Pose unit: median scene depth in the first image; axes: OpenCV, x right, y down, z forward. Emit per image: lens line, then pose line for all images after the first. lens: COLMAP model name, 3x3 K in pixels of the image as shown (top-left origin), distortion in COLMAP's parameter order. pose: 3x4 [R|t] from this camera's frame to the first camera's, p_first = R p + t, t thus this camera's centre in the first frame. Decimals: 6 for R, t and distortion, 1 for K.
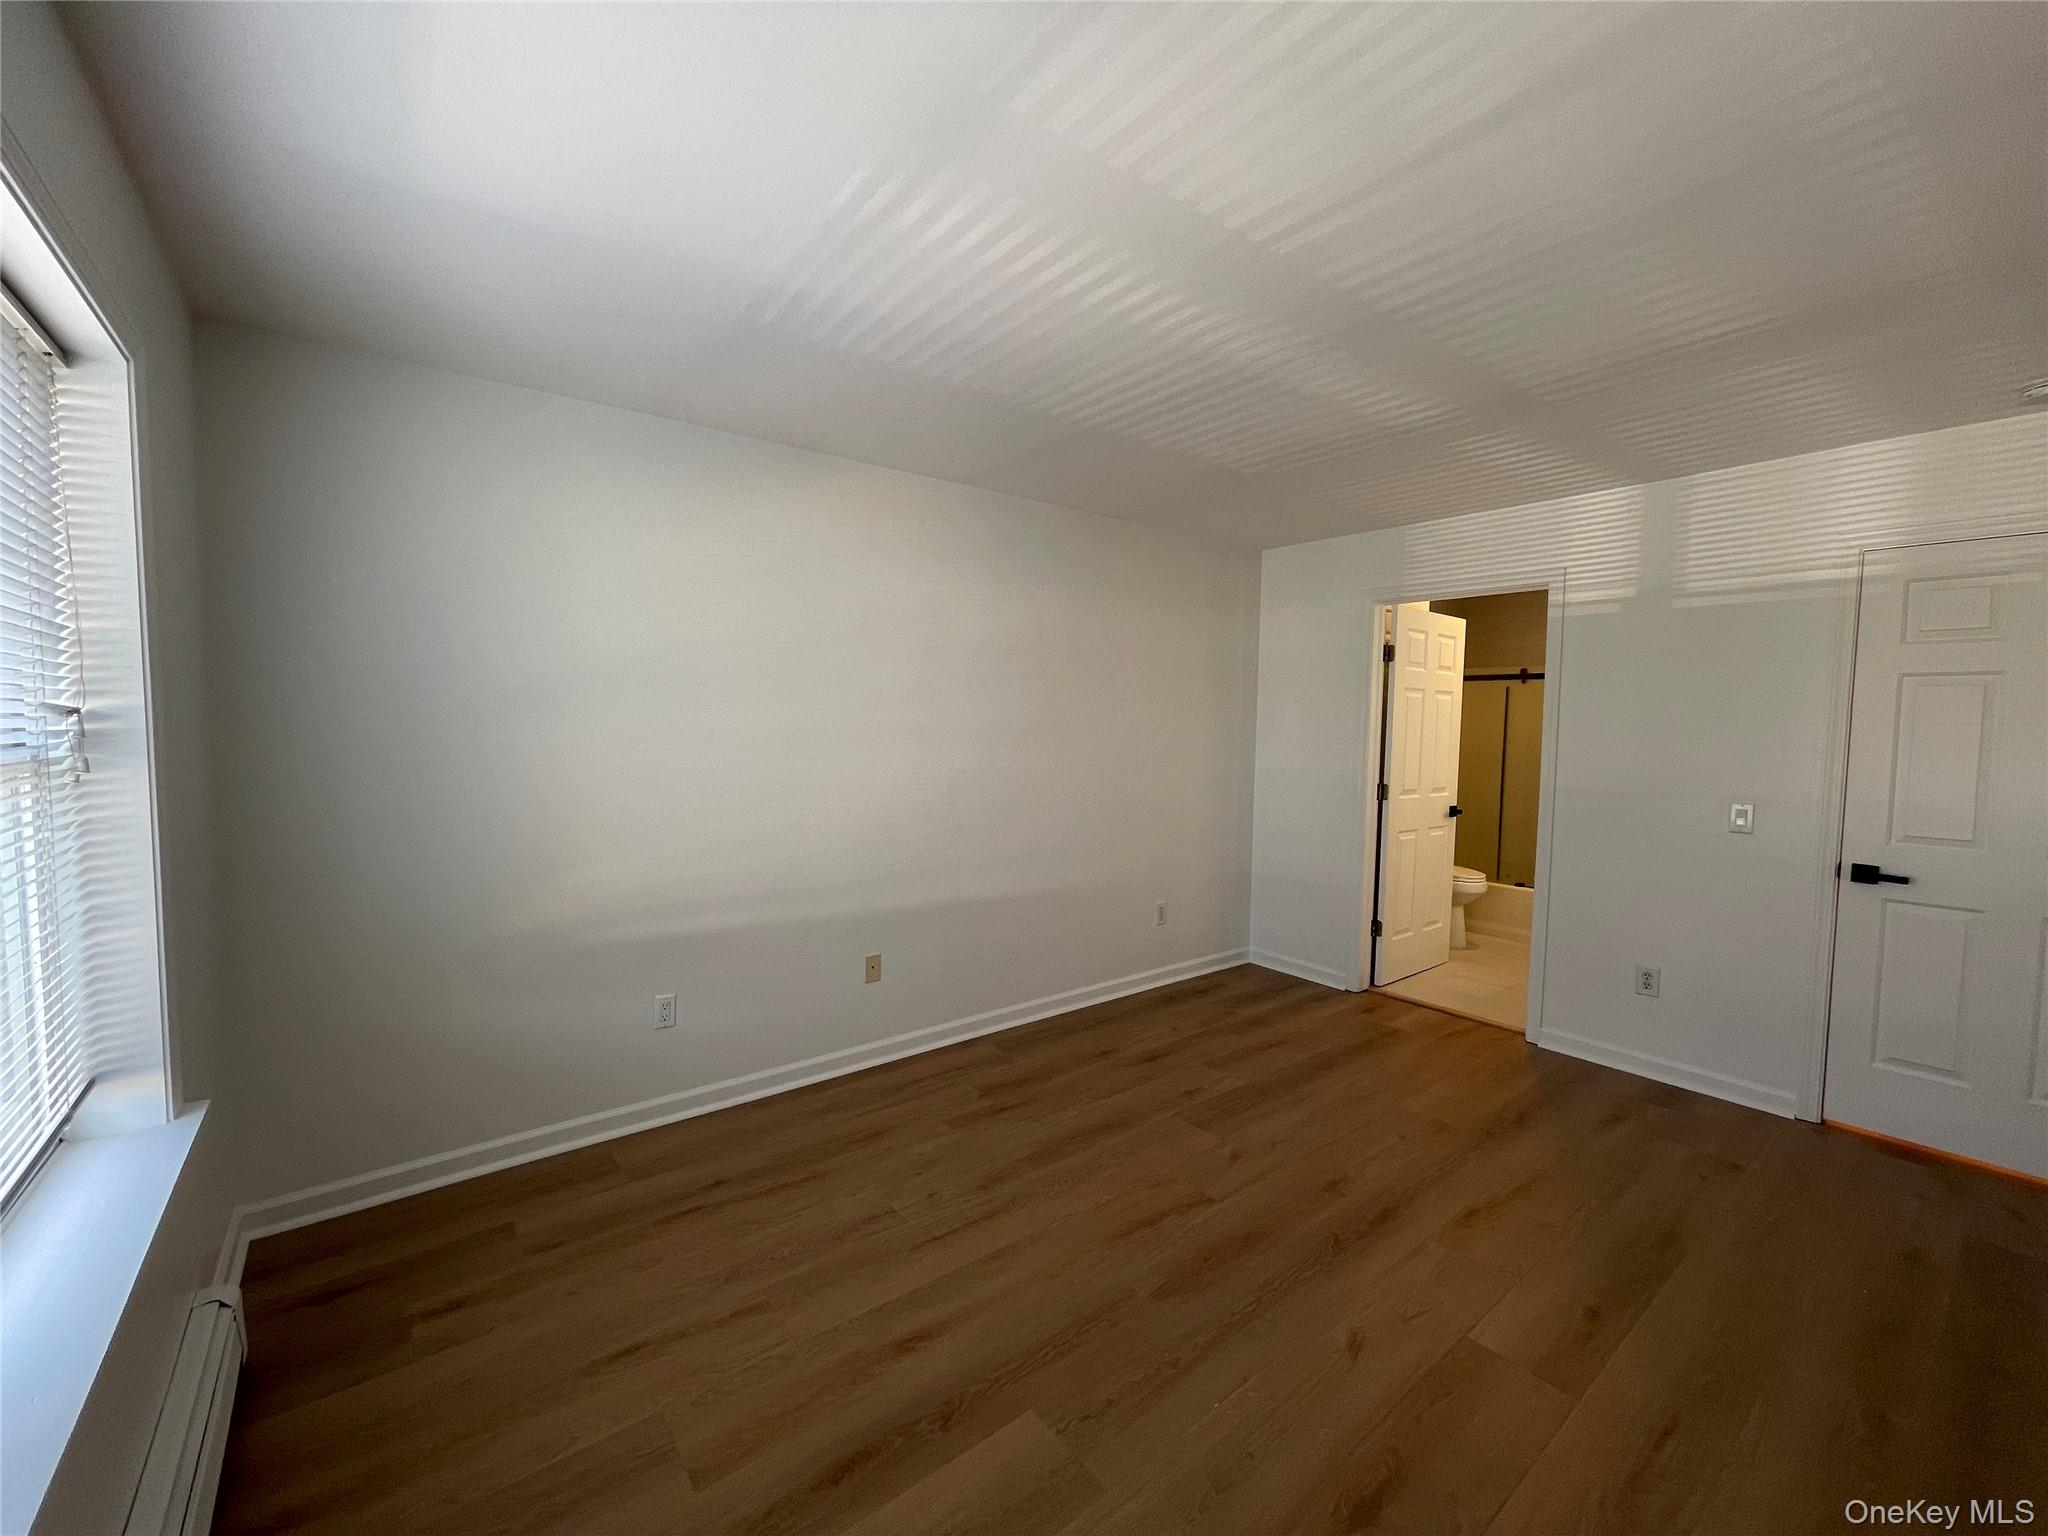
lens RADIAL K [[833.0, 0, 1019.9], [0, 833.0, 766.9], [0, 0, 1]] dist [-0.001435, 0.000282]
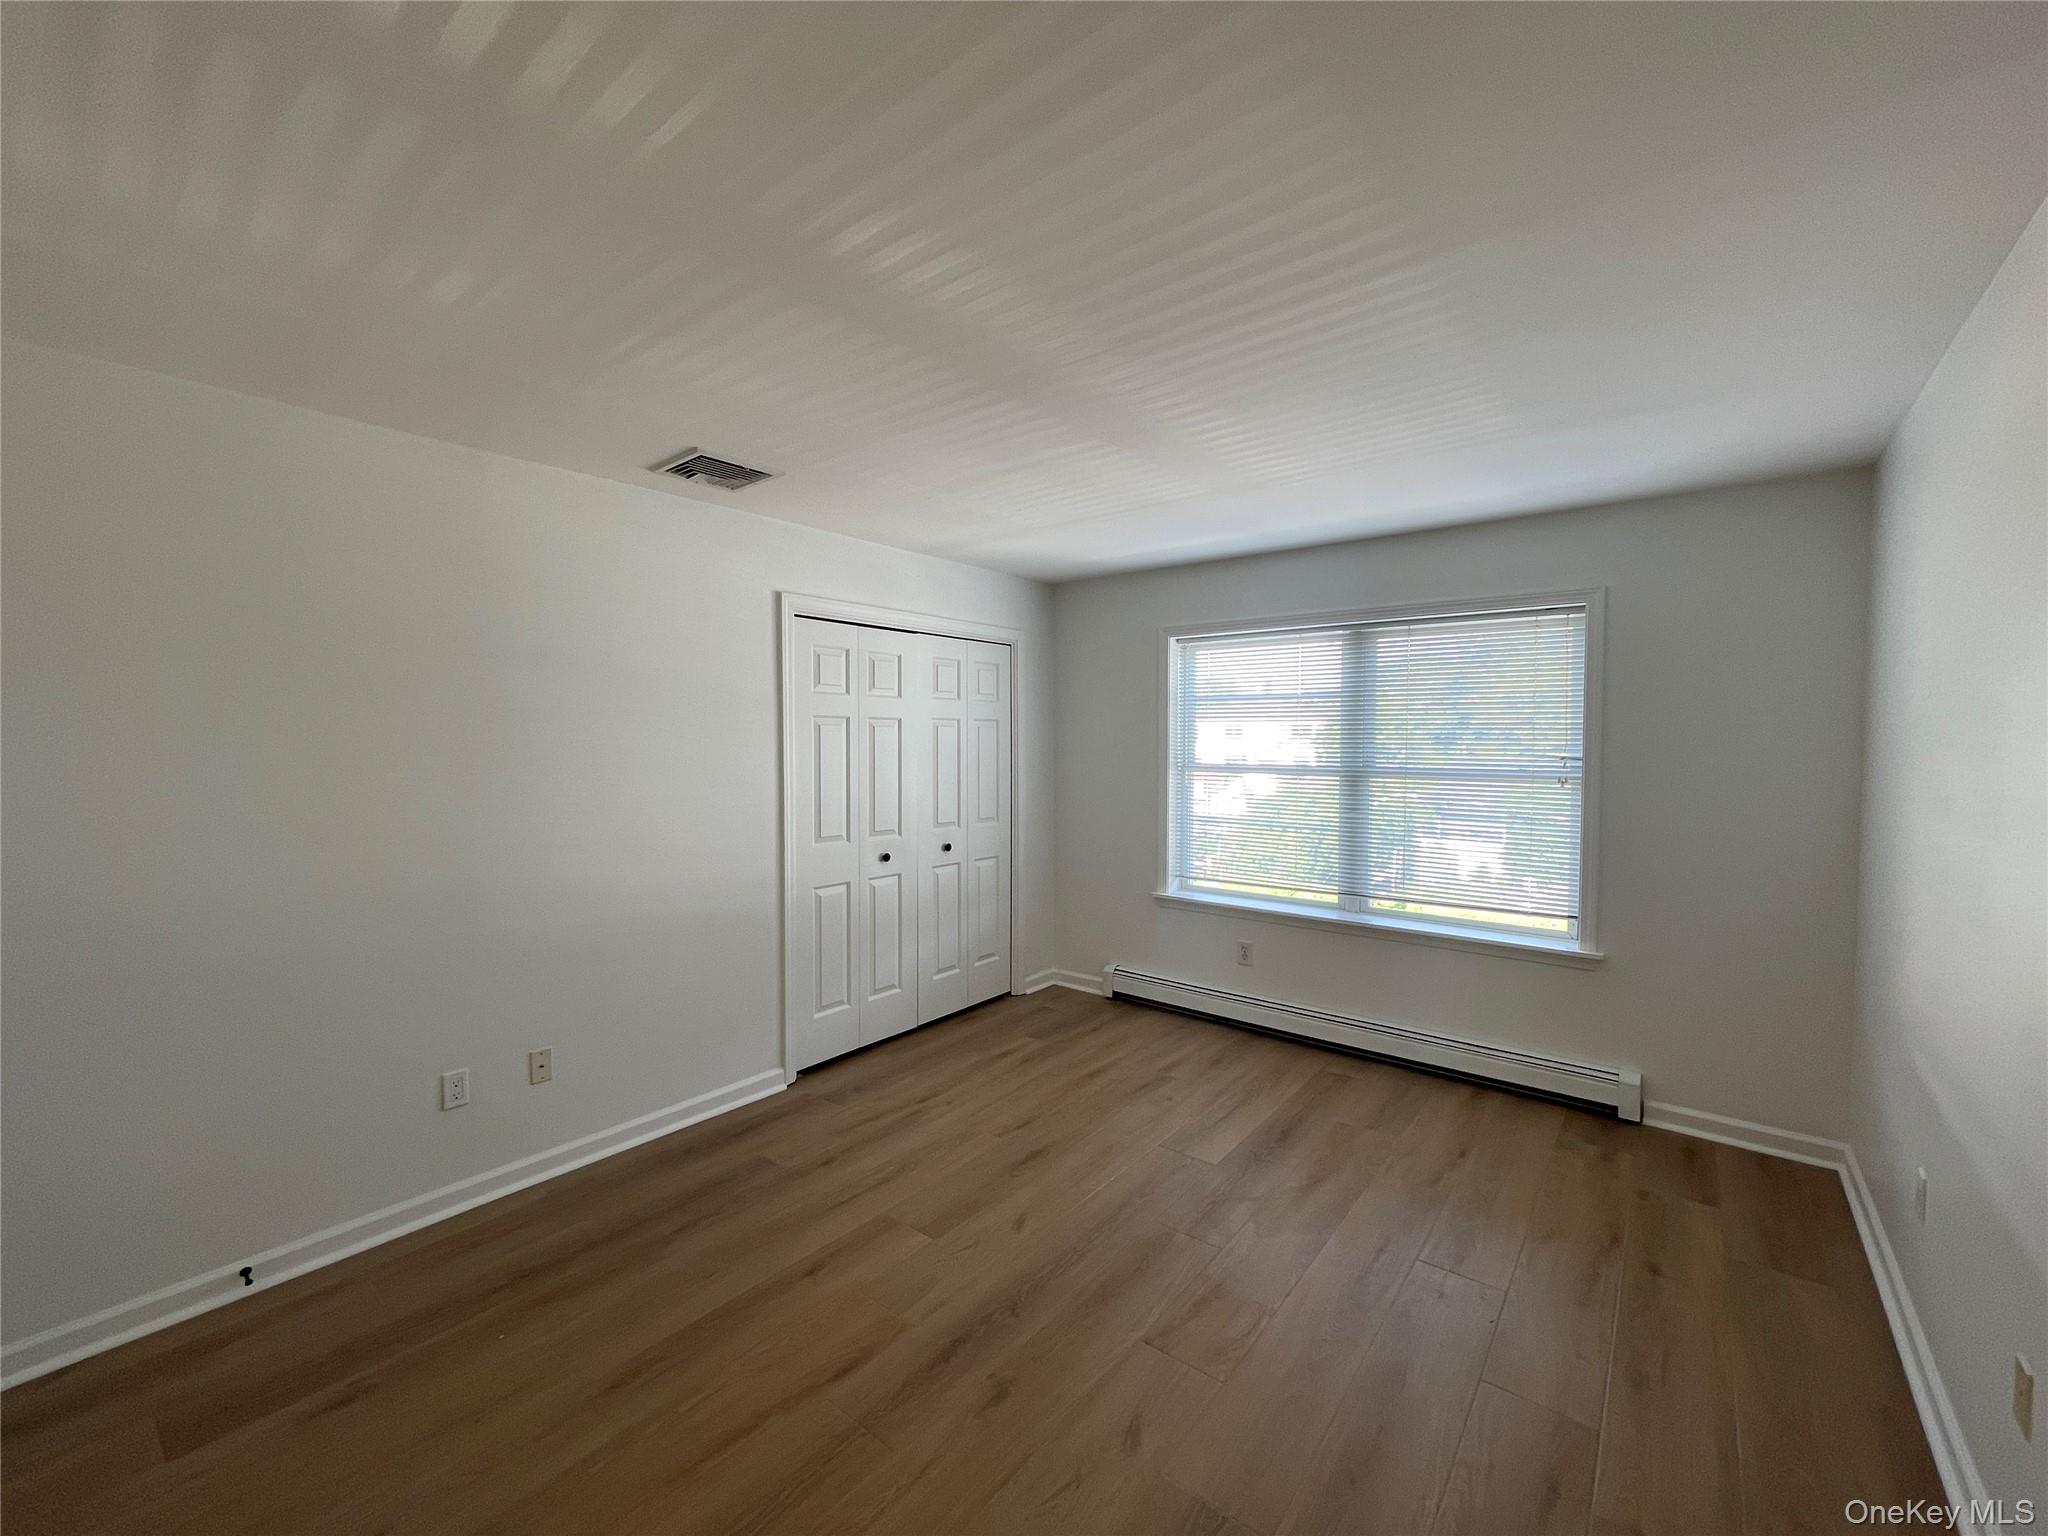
lens RADIAL K [[833.0, 0, 1019.9], [0, 833.0, 766.9], [0, 0, 1]] dist [-0.001435, 0.000282]
pose [[-0.974935, -0.002625, -0.222475, 0.620486], [-0.021875, 0.996217, 0.084105, -0.136256], [0.221412, 0.086864, -0.971304, 1.979484]]
